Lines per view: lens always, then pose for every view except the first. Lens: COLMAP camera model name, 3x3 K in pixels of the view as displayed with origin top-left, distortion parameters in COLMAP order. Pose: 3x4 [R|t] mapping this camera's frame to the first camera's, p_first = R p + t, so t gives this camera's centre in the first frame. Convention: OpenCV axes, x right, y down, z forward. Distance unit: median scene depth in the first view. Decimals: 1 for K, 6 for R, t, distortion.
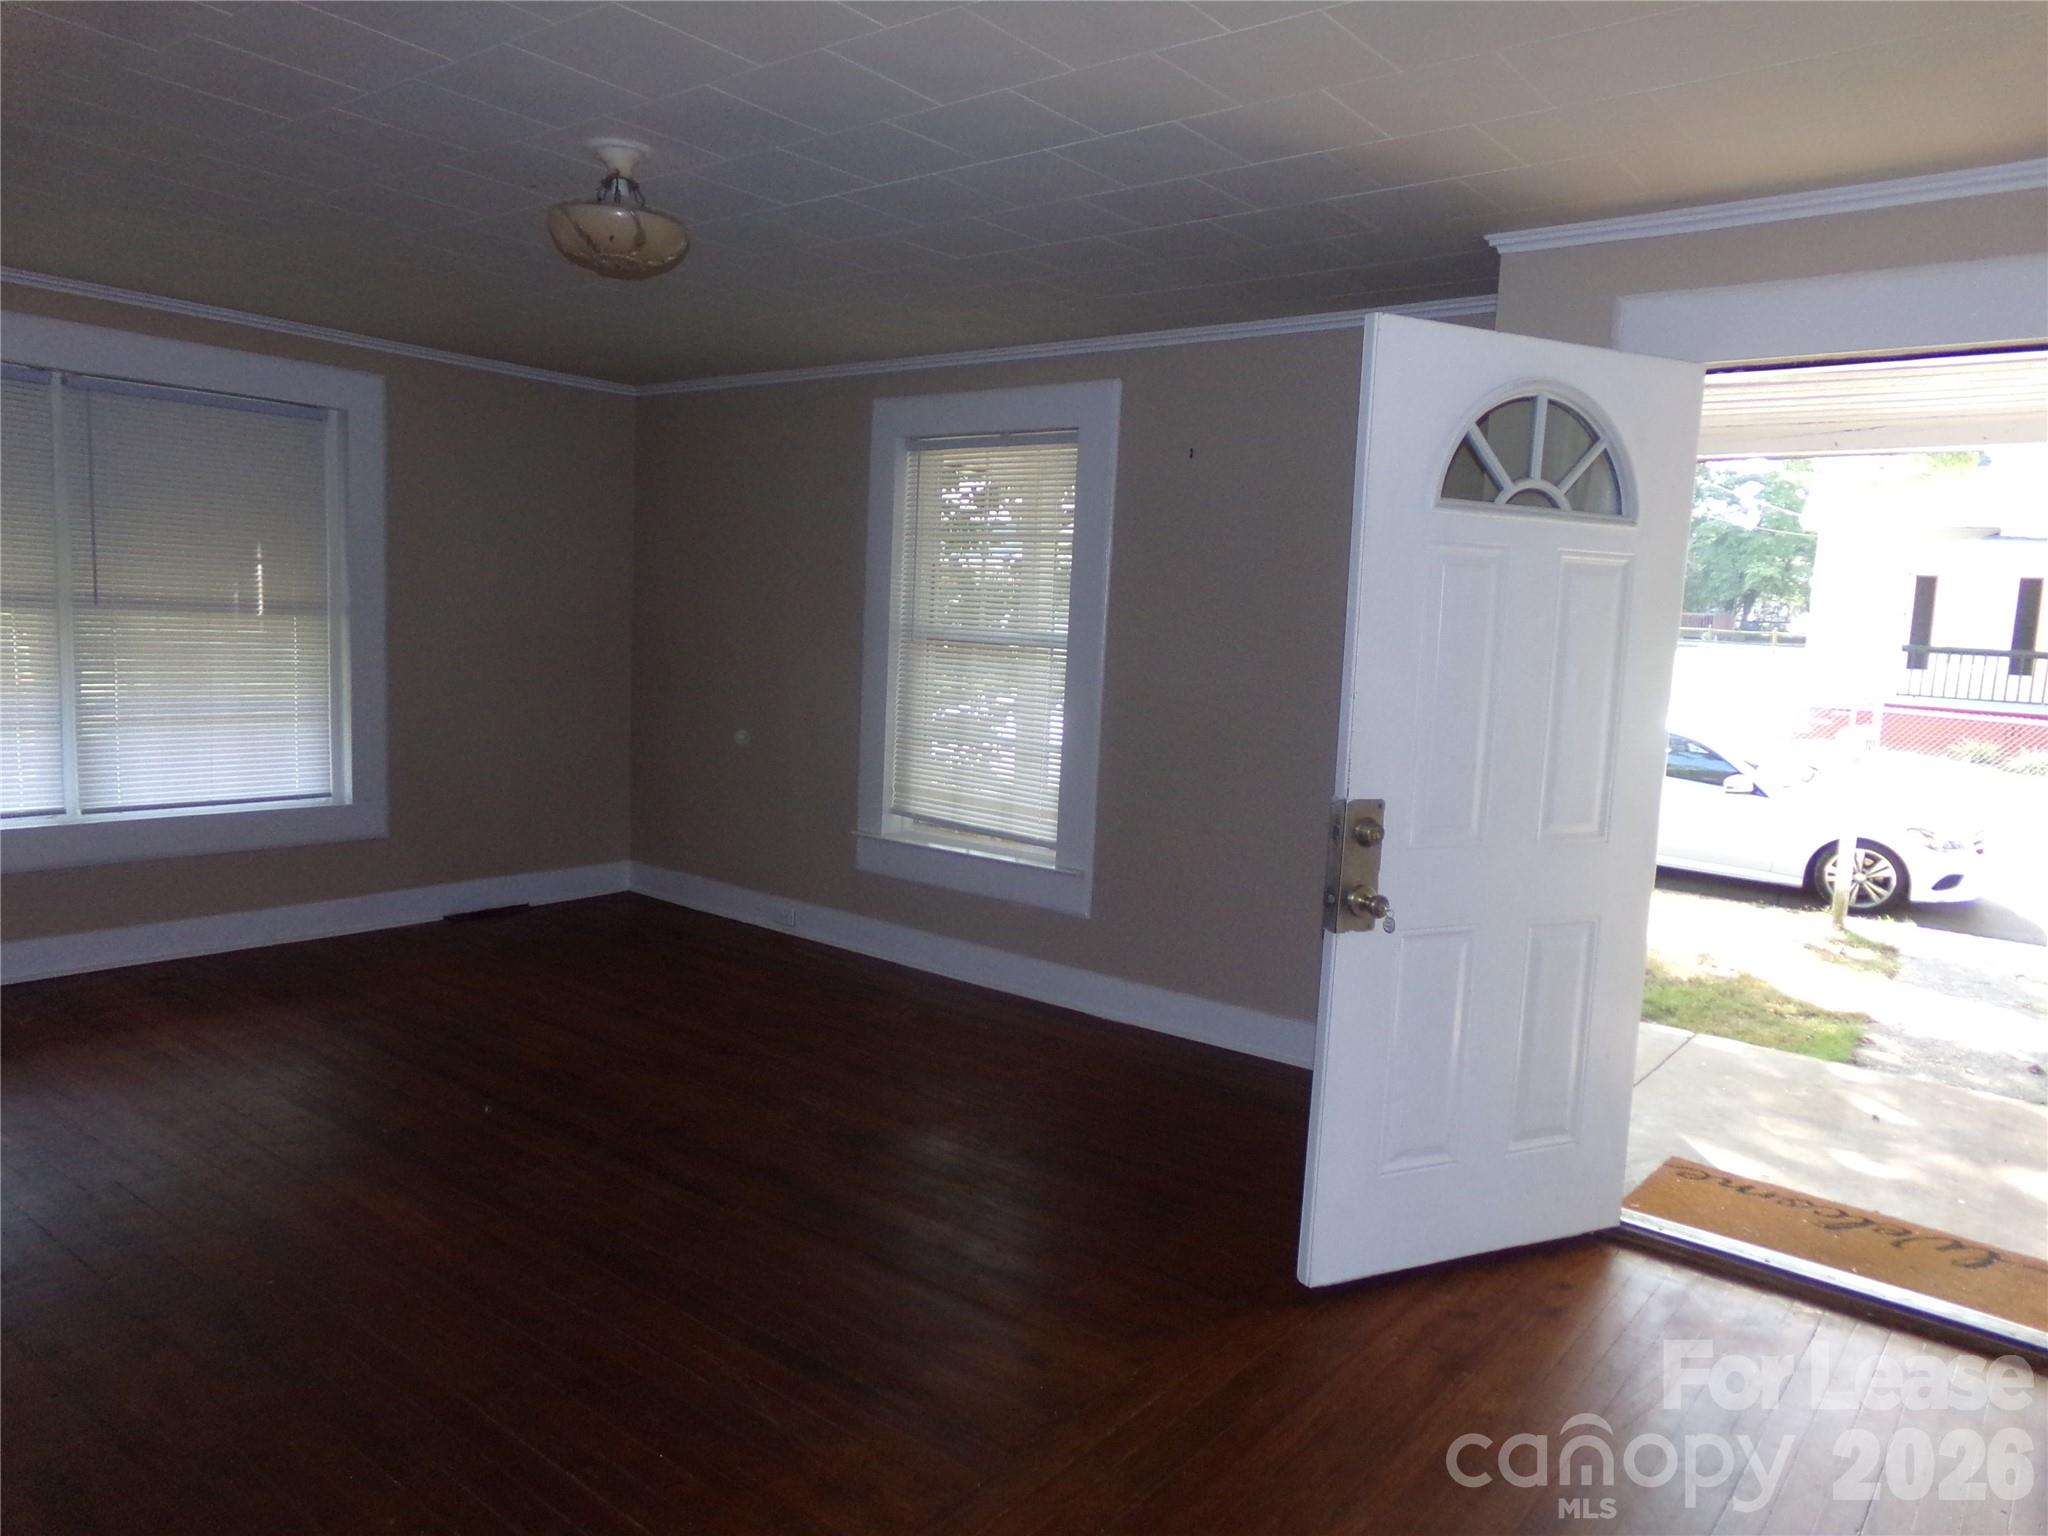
lens RADIAL K [[1386.8, 0, 1003.9], [0, 1386.8, 775.9], [0, 0, 1]] dist [-0.012301, 0.029033]
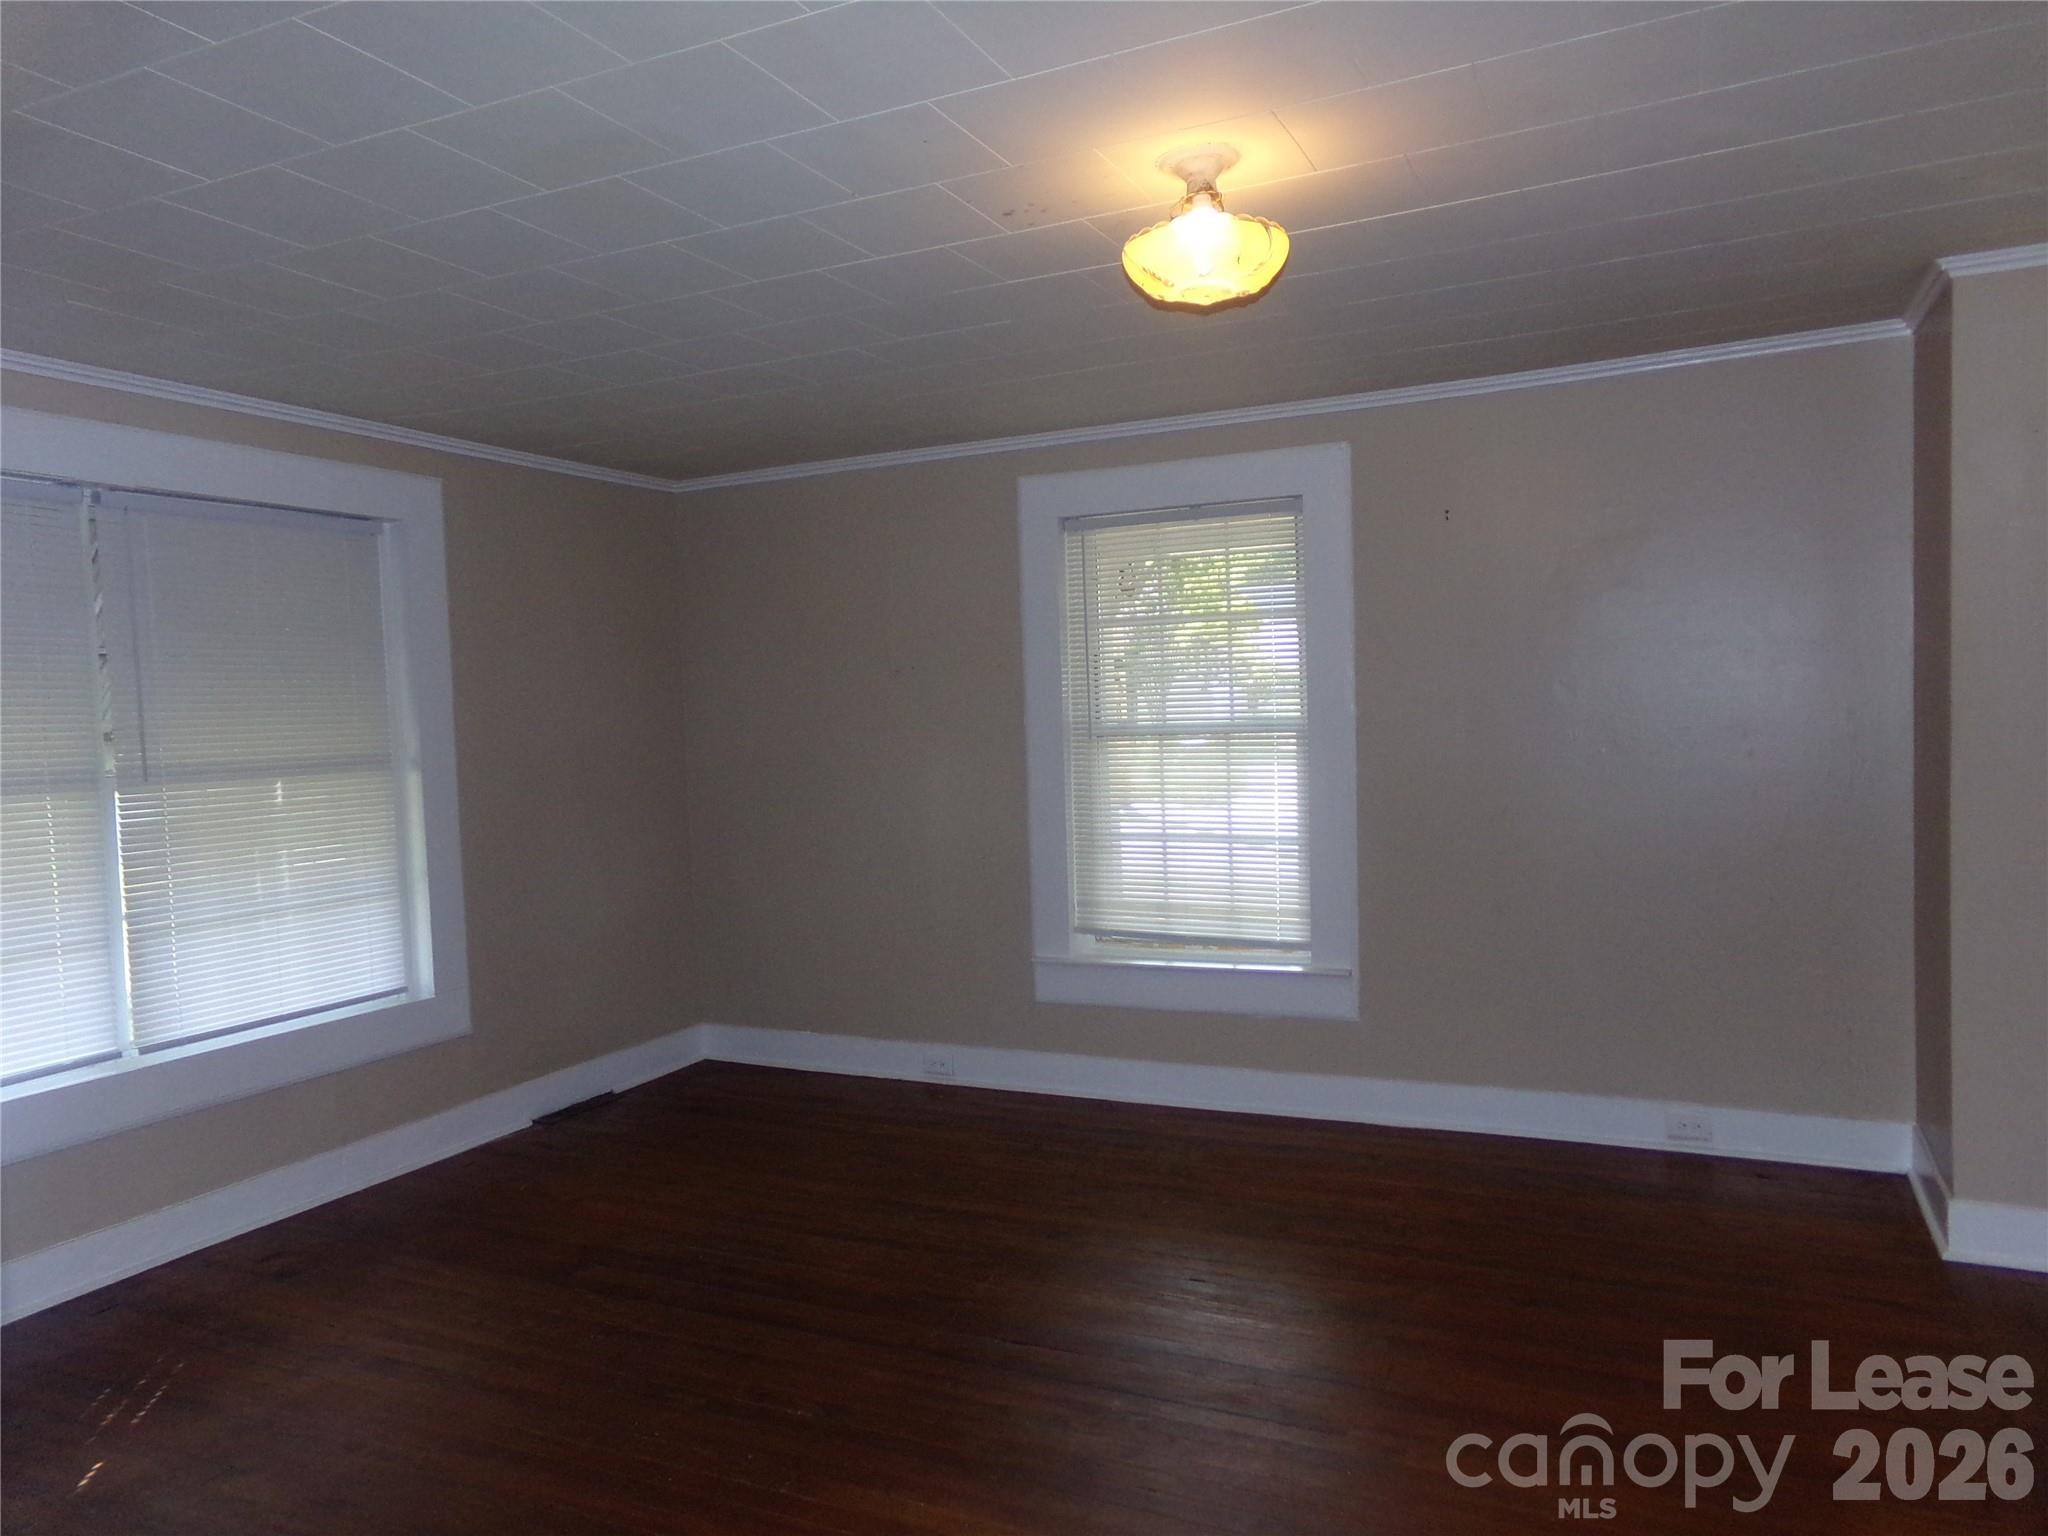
lens RADIAL K [[1386.8, 0, 975.7], [0, 1386.8, 782.1], [0, 0, 1]] dist [-0.012301, 0.029033]
pose [[0.971771, -0.092375, 0.217092, -0.343164], [0.106587, 0.992799, -0.054671, -0.028483], [-0.210478, 0.076267, 0.974619, 0.137550]]
